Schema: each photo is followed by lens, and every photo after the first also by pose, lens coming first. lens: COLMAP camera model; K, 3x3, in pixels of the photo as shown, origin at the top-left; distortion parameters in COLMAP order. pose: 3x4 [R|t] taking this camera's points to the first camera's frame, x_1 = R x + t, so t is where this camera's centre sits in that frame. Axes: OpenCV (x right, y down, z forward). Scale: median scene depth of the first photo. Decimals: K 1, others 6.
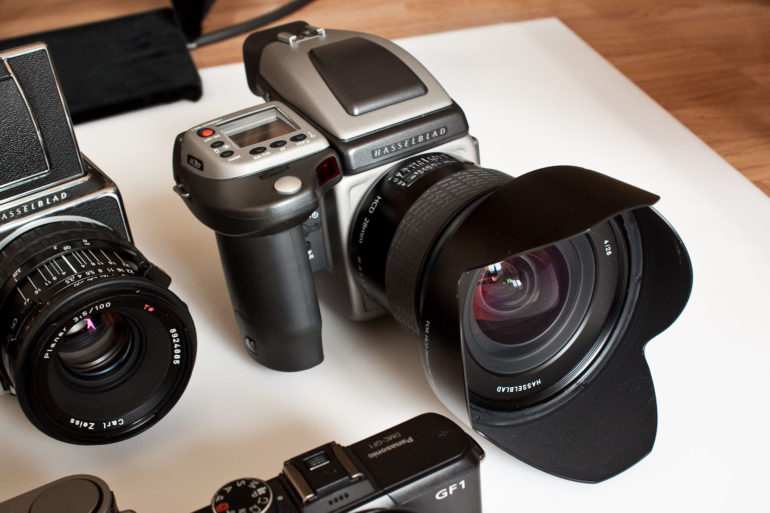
lens RADIAL K [[973.3, 0, 385.0], [0, 973.3, 256.5], [0, 0, 1]] dist [-0.021222, -0.011983]
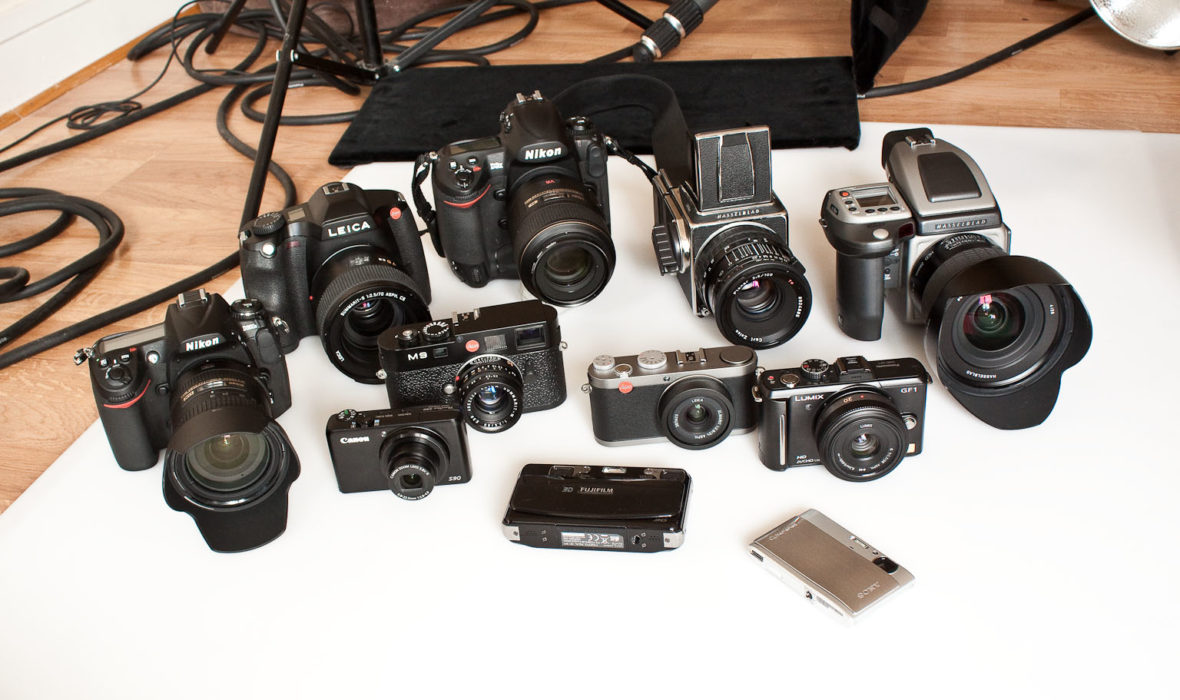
lens RADIAL K [[1624.3, 0, 590.0], [0, 1624.3, 350.0], [0, 0, 1]] dist [-0.008117, -0.011526]
pose [[0.917585, 0.241568, -0.315725, 0.394525], [-0.232754, 0.970297, 0.065947, 0.060136], [0.322277, 0.012974, 0.946556, -1.952124]]
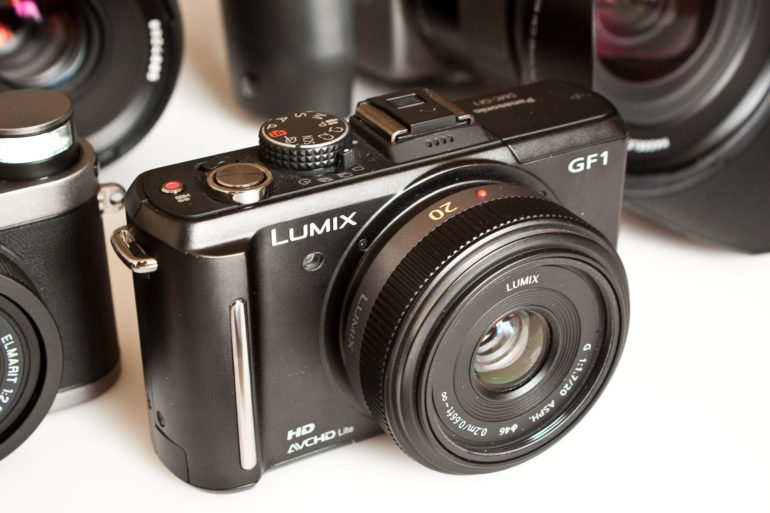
lens RADIAL K [[1399.6, 0, 372.7], [0, 1399.6, 312.9], [0, 0, 1]] dist [0.283665, -2.679813]
pose [[0.996298, 0.065412, 0.055788, -0.102628], [-0.064798, 0.997817, -0.012752, 0.275397], [-0.056501, 0.009089, 0.998361, -0.009811]]
